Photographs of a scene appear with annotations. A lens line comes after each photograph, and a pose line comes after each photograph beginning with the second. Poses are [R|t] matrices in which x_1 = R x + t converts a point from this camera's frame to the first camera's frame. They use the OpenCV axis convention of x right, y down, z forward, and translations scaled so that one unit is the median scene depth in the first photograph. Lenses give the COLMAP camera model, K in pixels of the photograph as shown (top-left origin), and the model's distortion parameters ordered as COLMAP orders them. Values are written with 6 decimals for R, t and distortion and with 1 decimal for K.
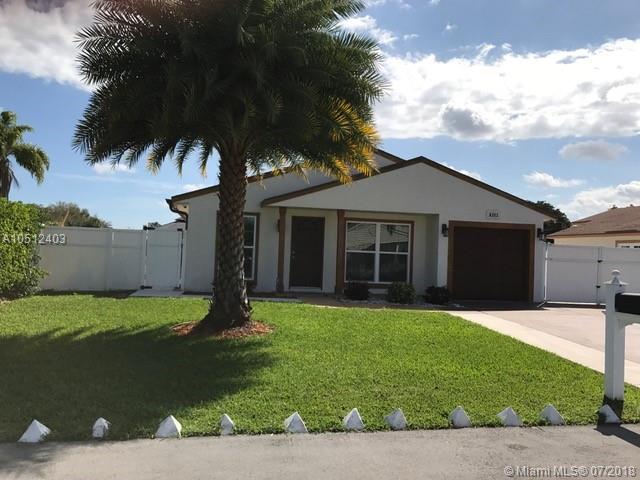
lens RADIAL K [[519.7, 0, 322.3], [0, 519.7, 237.0], [0, 0, 1]] dist [0.045241, -0.081763]
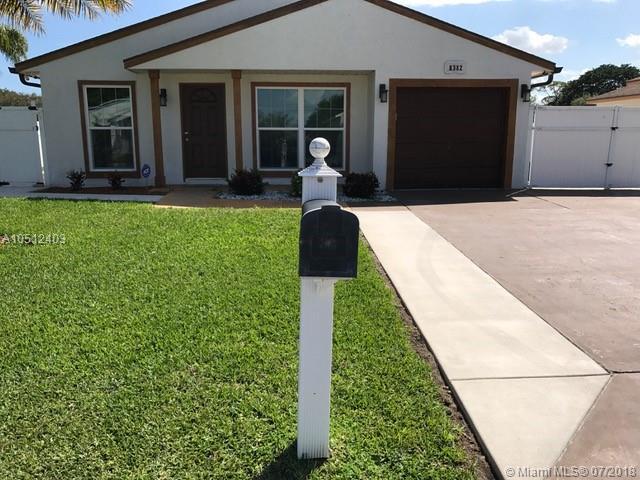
lens RADIAL K [[519.7, 0, 322.3], [0, 519.7, 237.0], [0, 0, 1]] dist [0.045241, -0.081763]
pose [[0.992305, -0.013969, -0.123024, 0.236342], [0.041227, 0.974193, 0.221918, 0.016917], [0.116749, -0.225283, 0.967273, 0.247635]]
